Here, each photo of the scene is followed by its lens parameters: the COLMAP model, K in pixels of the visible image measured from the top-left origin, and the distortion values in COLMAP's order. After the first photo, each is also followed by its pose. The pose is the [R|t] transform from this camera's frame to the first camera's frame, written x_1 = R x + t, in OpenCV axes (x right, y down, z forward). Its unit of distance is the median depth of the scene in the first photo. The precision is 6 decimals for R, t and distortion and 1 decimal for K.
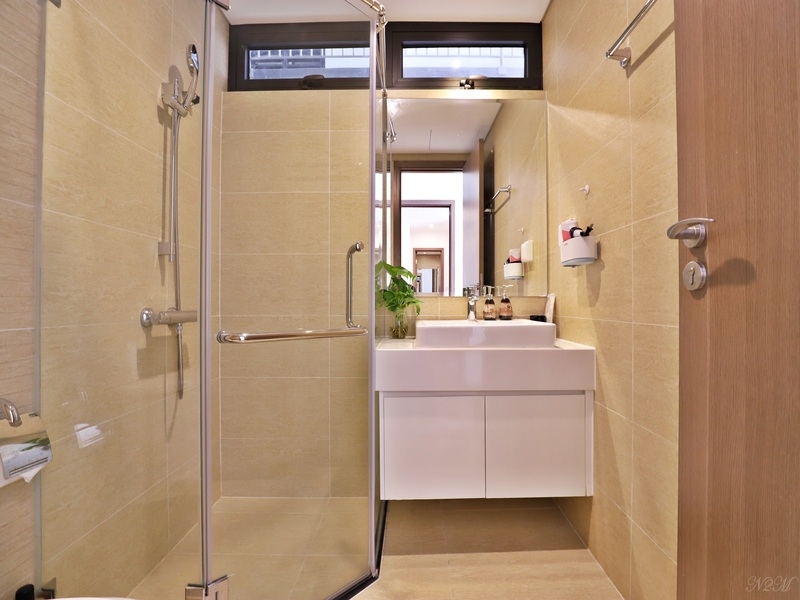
lens RADIAL K [[359.0, 0, 410.6], [0, 359.0, 299.7], [0, 0, 1]] dist [-0.030344, 0.005864]
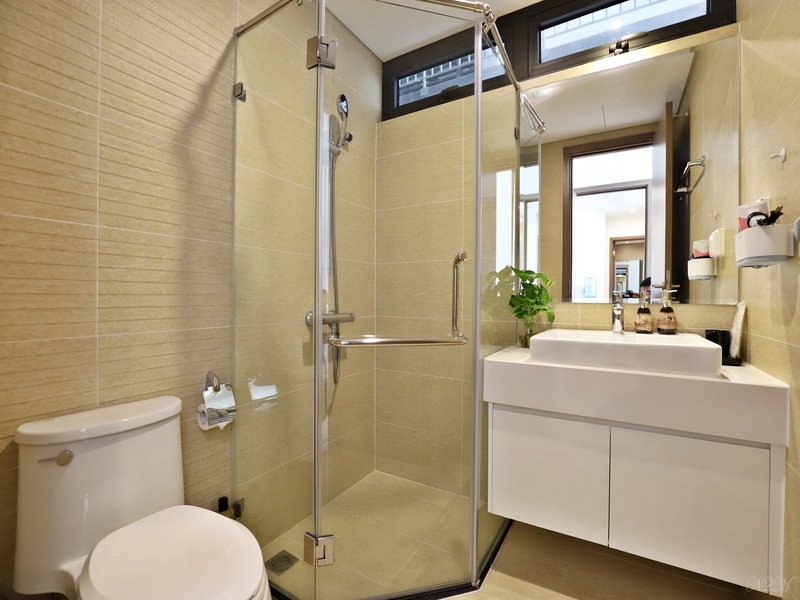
lens RADIAL K [[359.0, 0, 410.6], [0, 359.0, 299.7], [0, 0, 1]] dist [-0.030344, 0.005864]
pose [[0.865343, 0.010688, -0.501065, 0.190174], [-0.004339, 0.999895, 0.013835, -0.031842], [0.501161, -0.009798, 0.865299, 0.044661]]
